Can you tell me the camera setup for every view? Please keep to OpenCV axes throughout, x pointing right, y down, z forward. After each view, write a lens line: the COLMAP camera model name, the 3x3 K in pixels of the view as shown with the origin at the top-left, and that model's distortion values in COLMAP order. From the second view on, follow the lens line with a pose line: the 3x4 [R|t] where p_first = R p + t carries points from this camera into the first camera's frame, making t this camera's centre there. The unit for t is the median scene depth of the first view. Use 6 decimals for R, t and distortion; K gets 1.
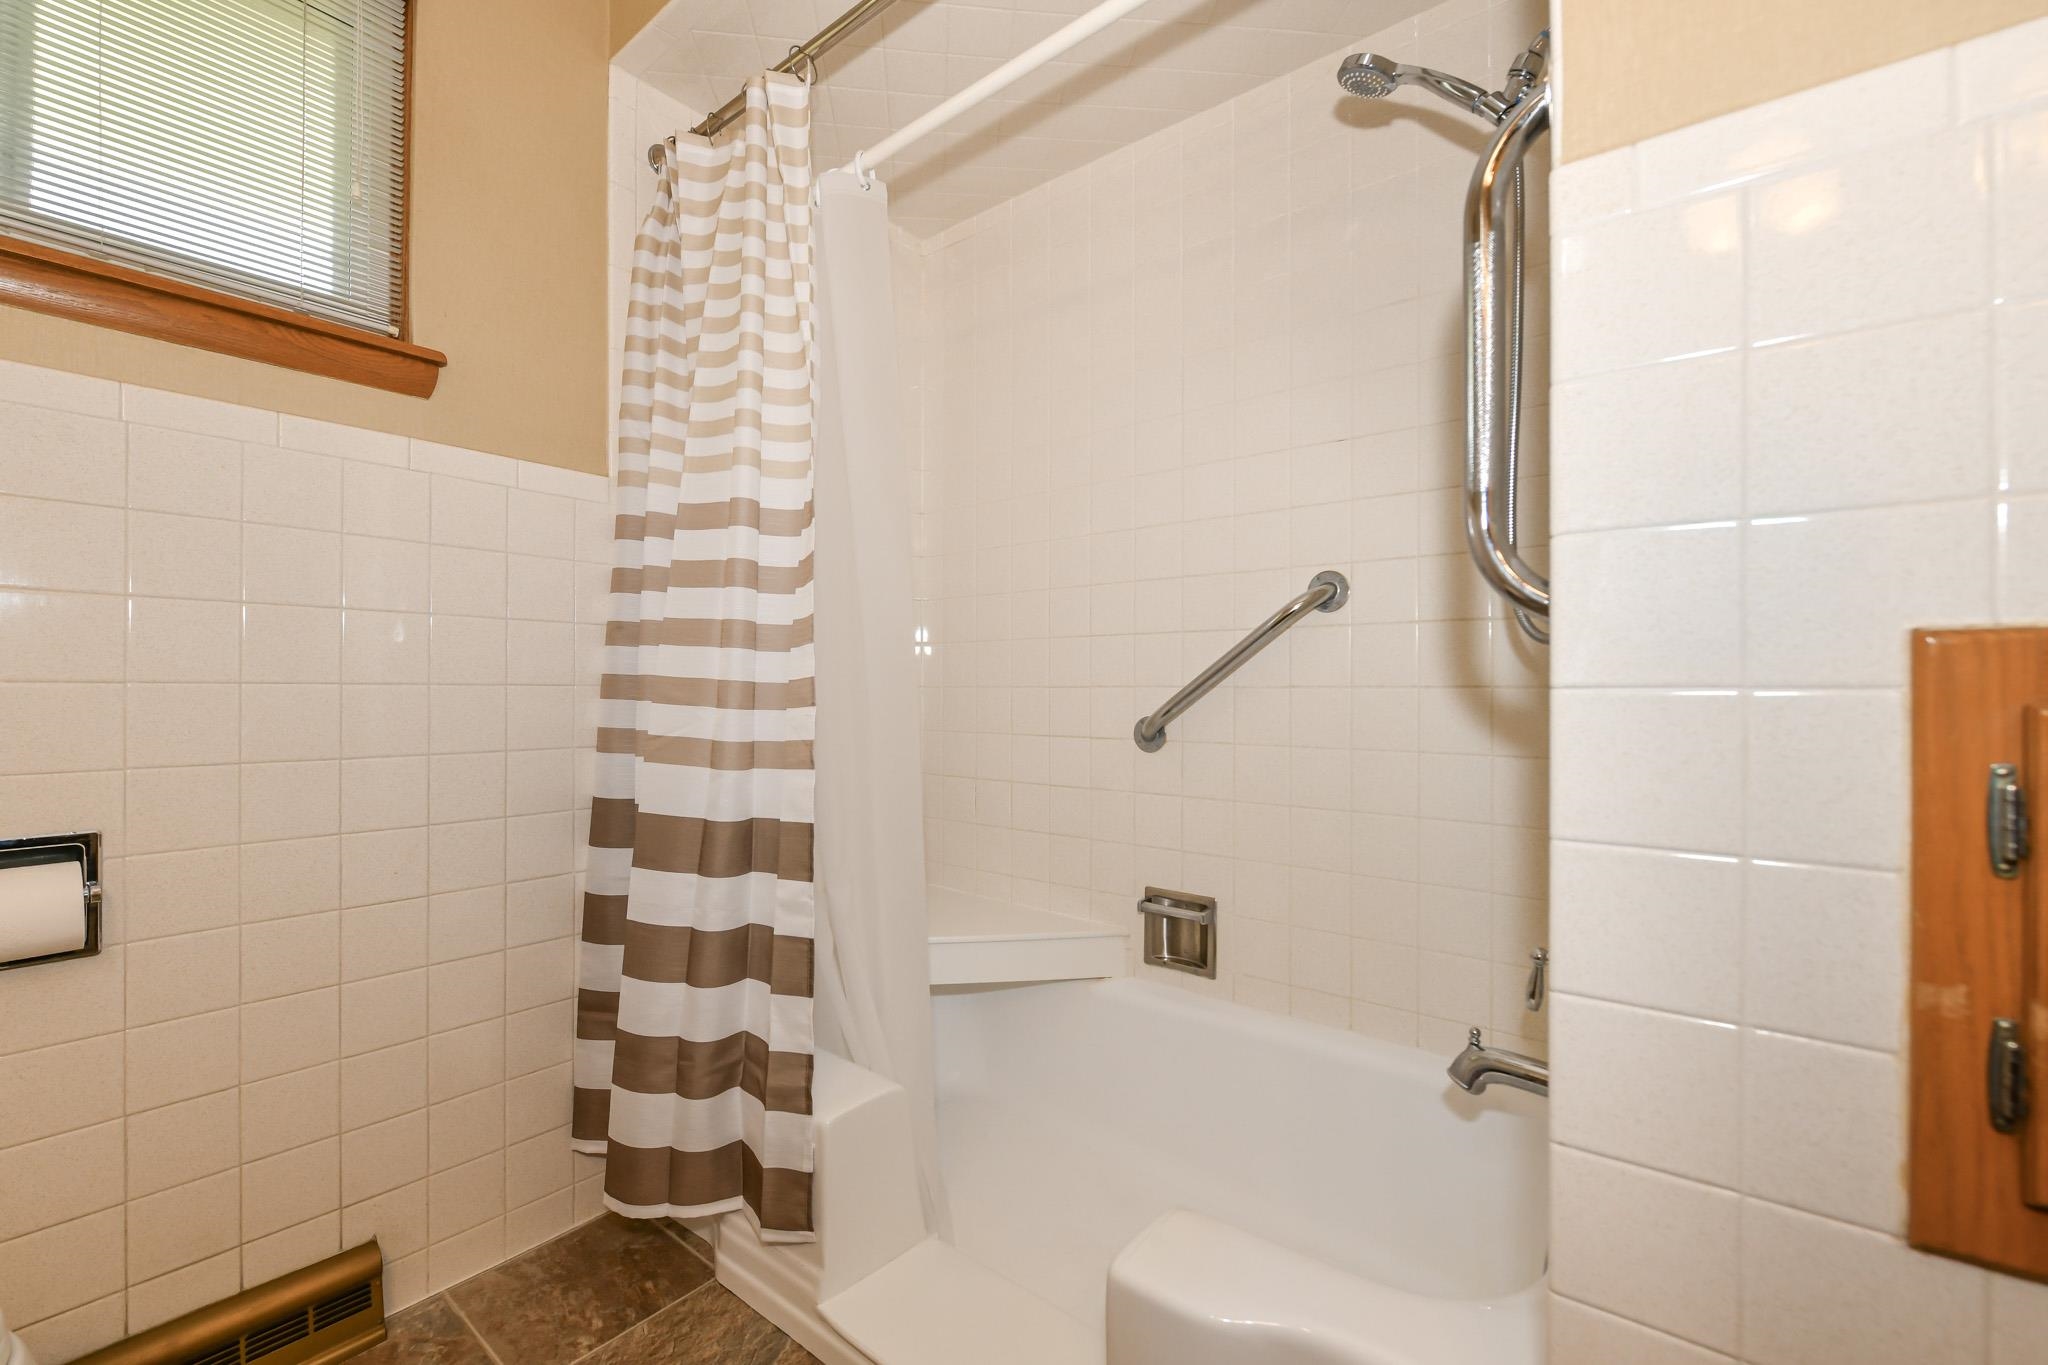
lens RADIAL K [[858.7, 0, 1019.9], [0, 858.7, 690.5], [0, 0, 1]] dist [-0.002245, -0.000274]
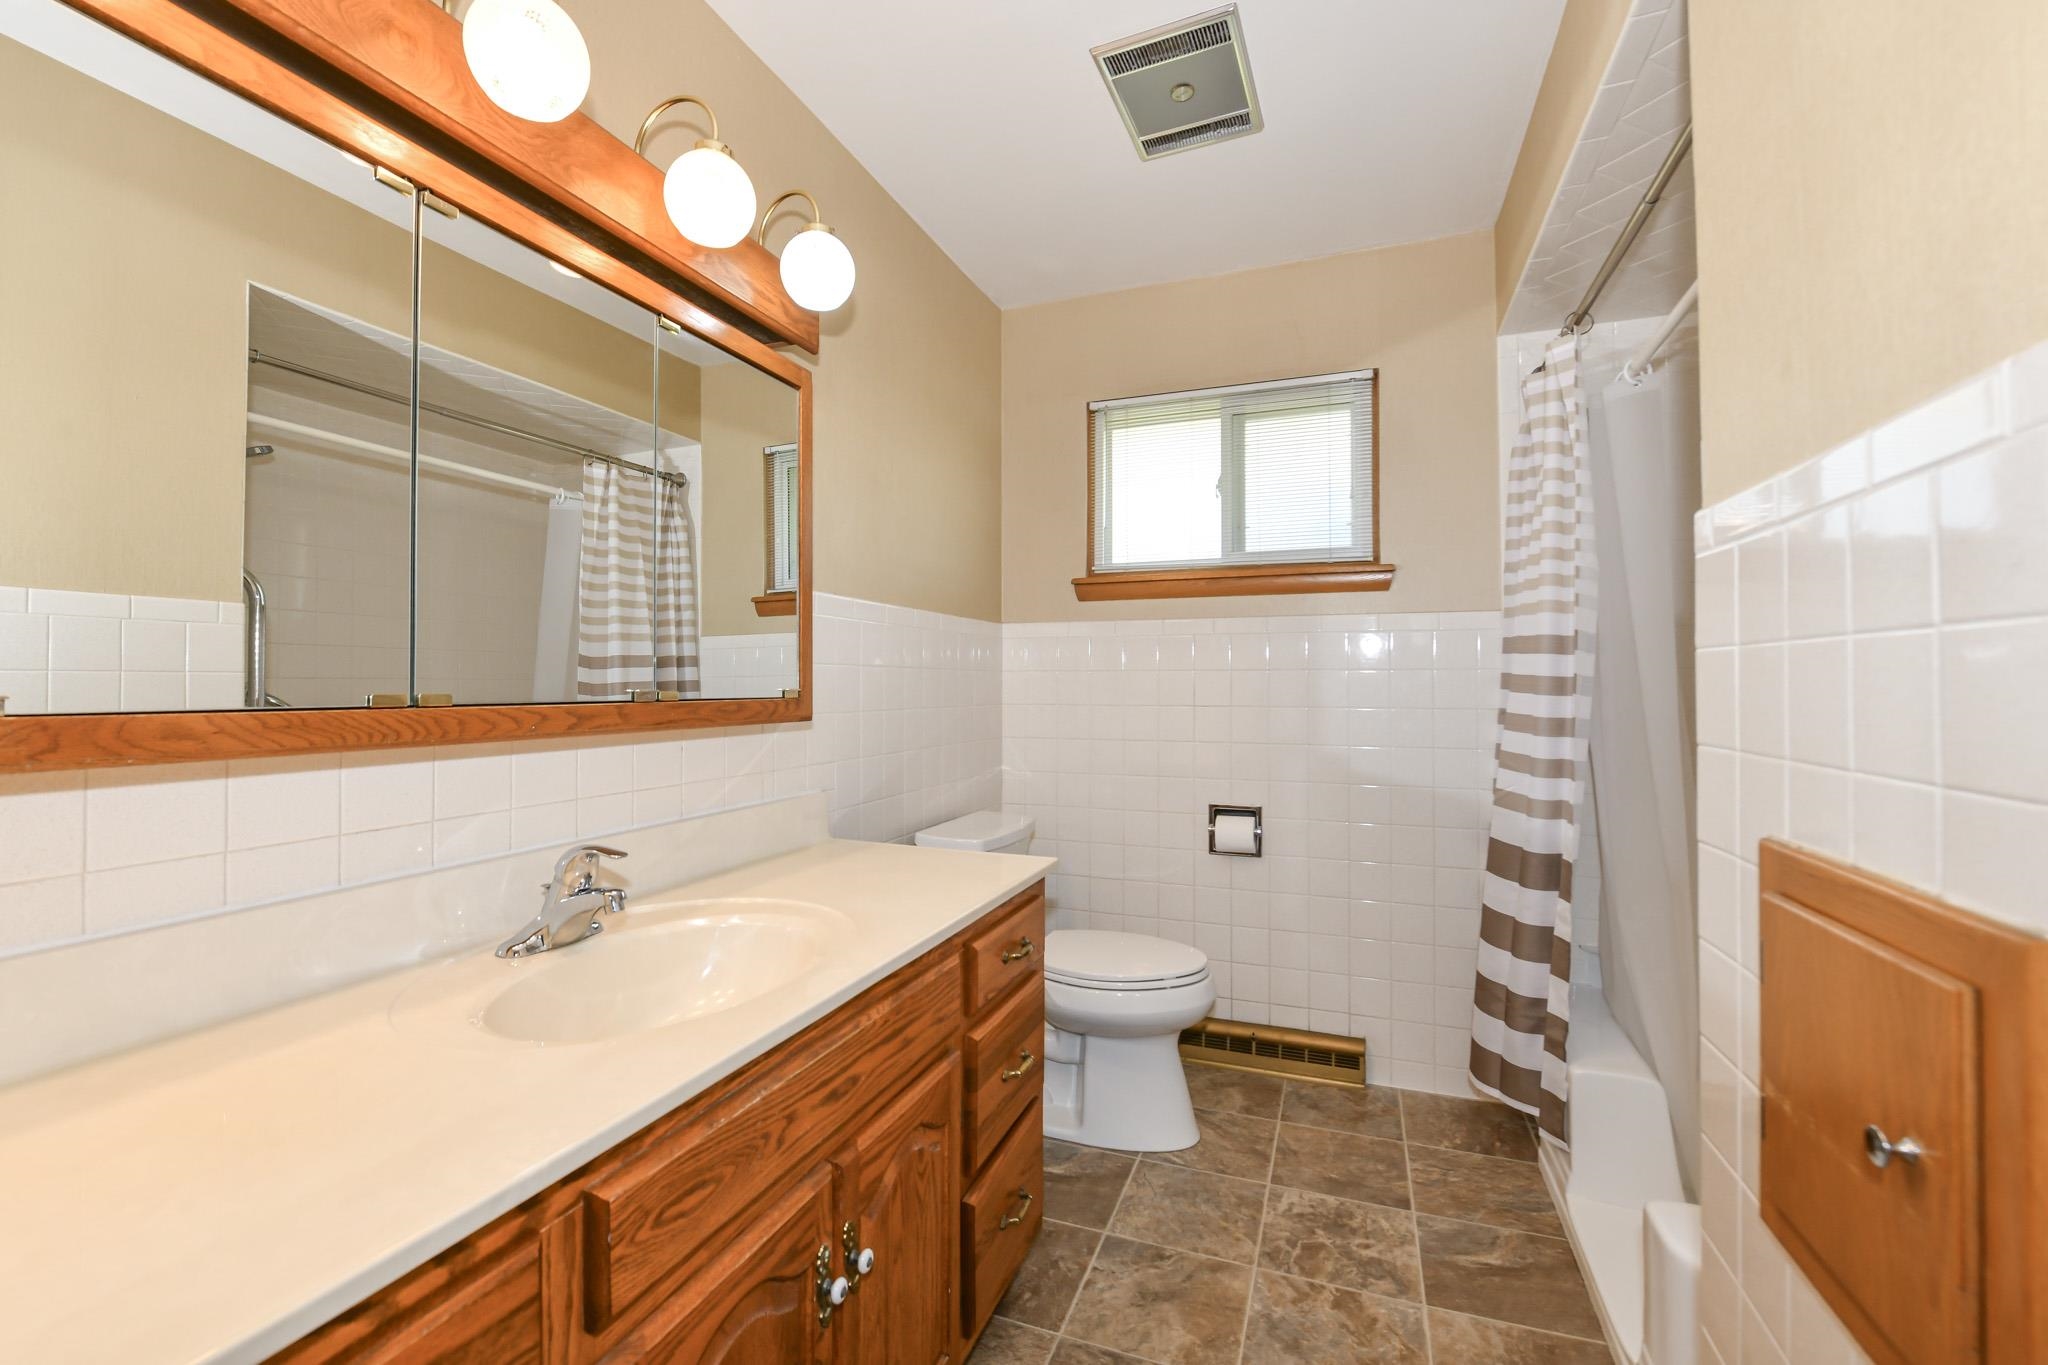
lens RADIAL K [[871.0, 0, 1021.8], [0, 871.0, 683.6], [0, 0, 1]] dist [-0.000038, -0.000017]
pose [[0.315053, -0.006113, -0.949054, 0.830976], [-0.003328, 0.999966, -0.007546, -0.127818], [0.949068, 0.005536, 0.315022, -0.328794]]
